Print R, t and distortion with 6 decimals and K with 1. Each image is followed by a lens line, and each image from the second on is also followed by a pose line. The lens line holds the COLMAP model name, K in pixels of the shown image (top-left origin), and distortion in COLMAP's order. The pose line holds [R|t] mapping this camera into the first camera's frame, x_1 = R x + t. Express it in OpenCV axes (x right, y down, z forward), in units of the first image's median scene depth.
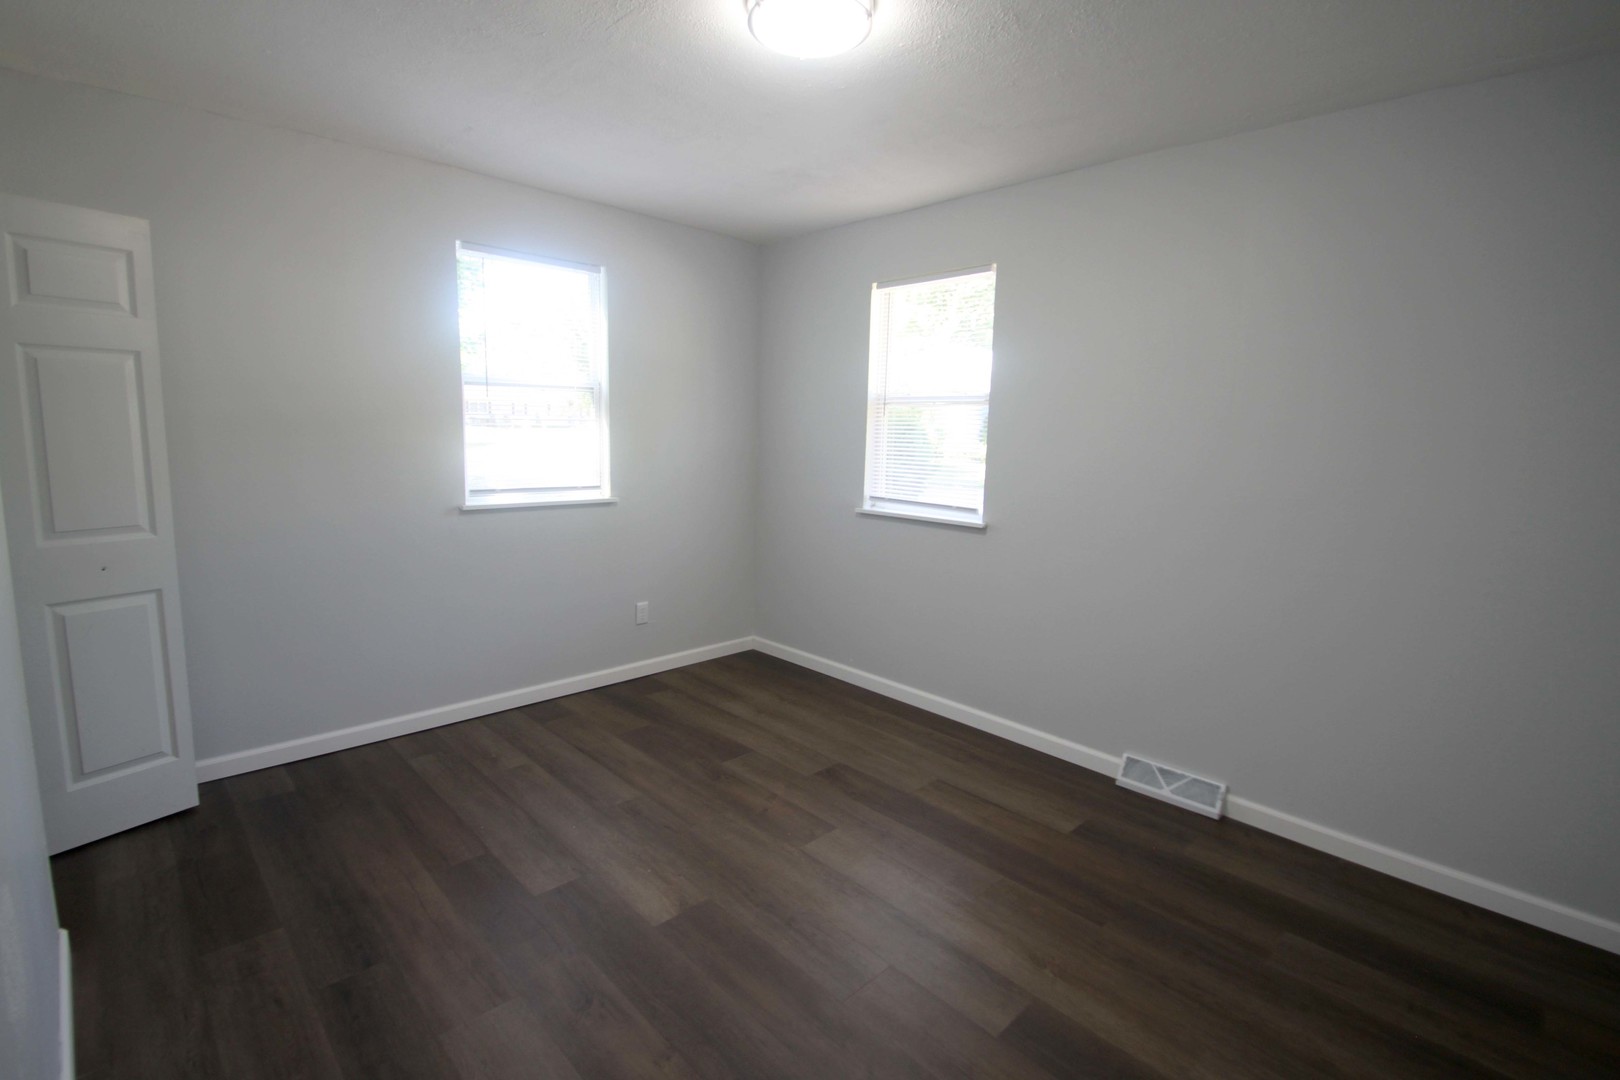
lens RADIAL K [[748.5, 0, 808.5], [0, 748.5, 535.6], [0, 0, 1]] dist [0.009970, -0.017212]
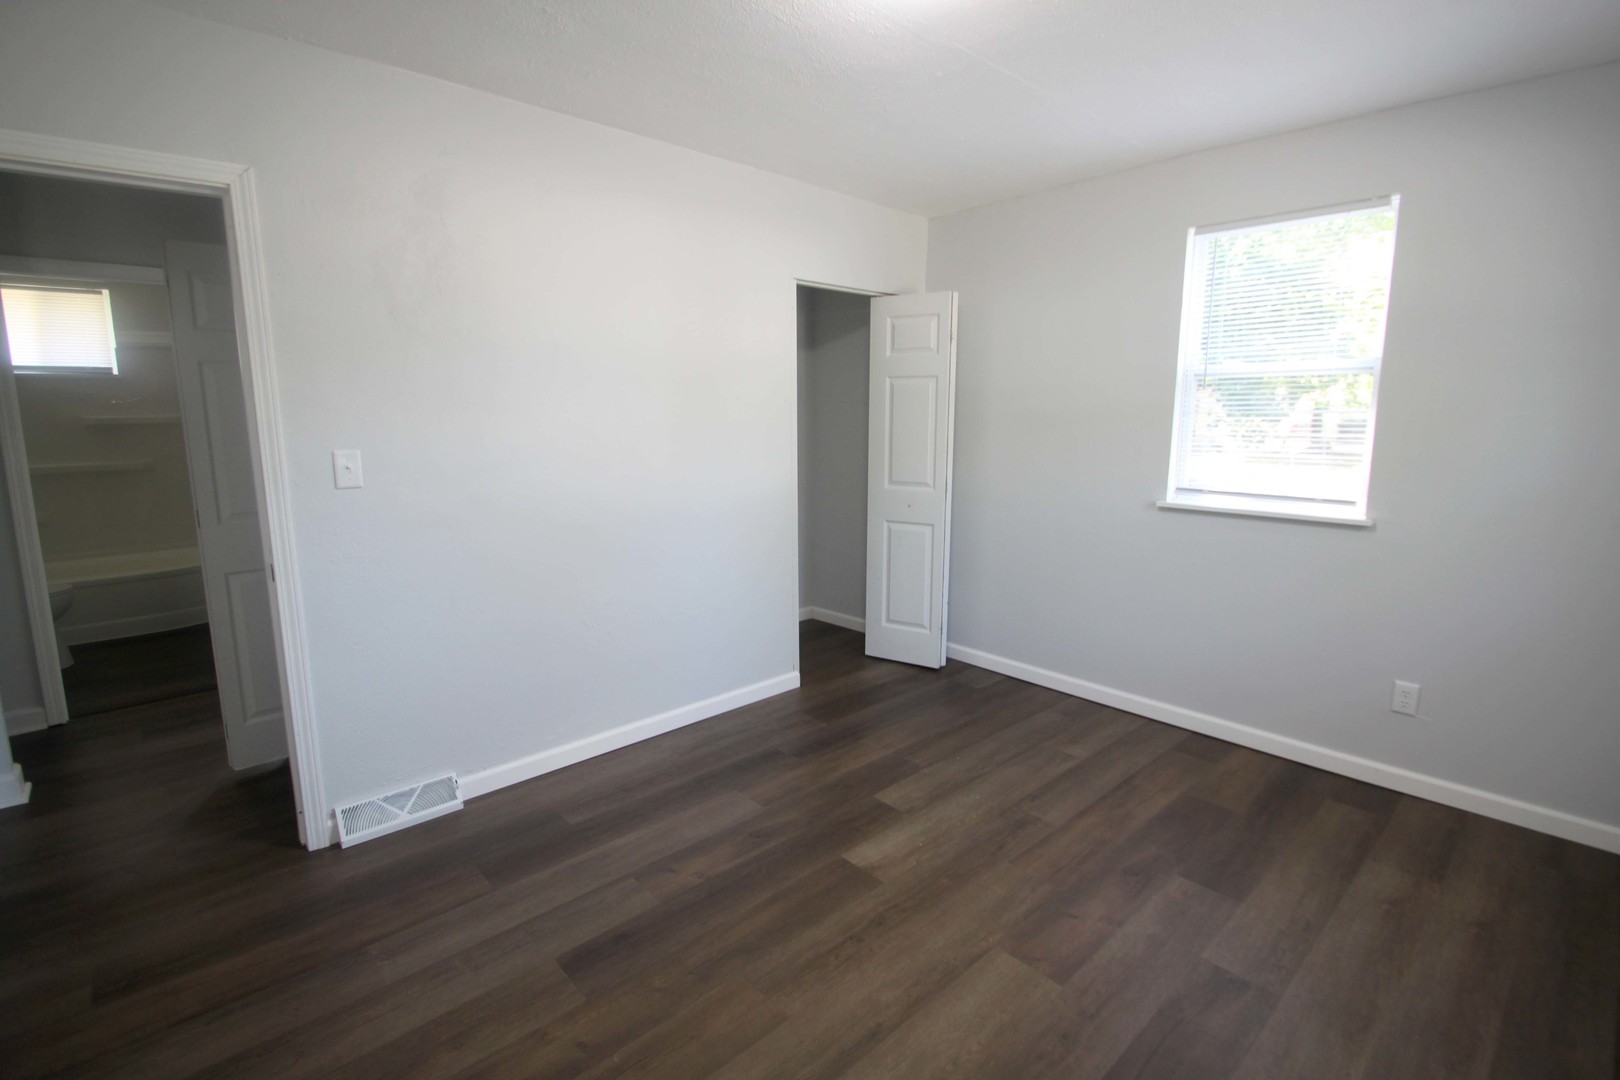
lens RADIAL K [[763.0, 0, 825.3], [0, 763.0, 534.0], [0, 0, 1]] dist [0.014637, -0.017998]
pose [[-0.019452, 0.130600, -0.991244, 0.717798], [-0.149788, 0.979862, 0.132040, -0.085336], [0.988527, 0.151045, 0.000502, 0.739109]]
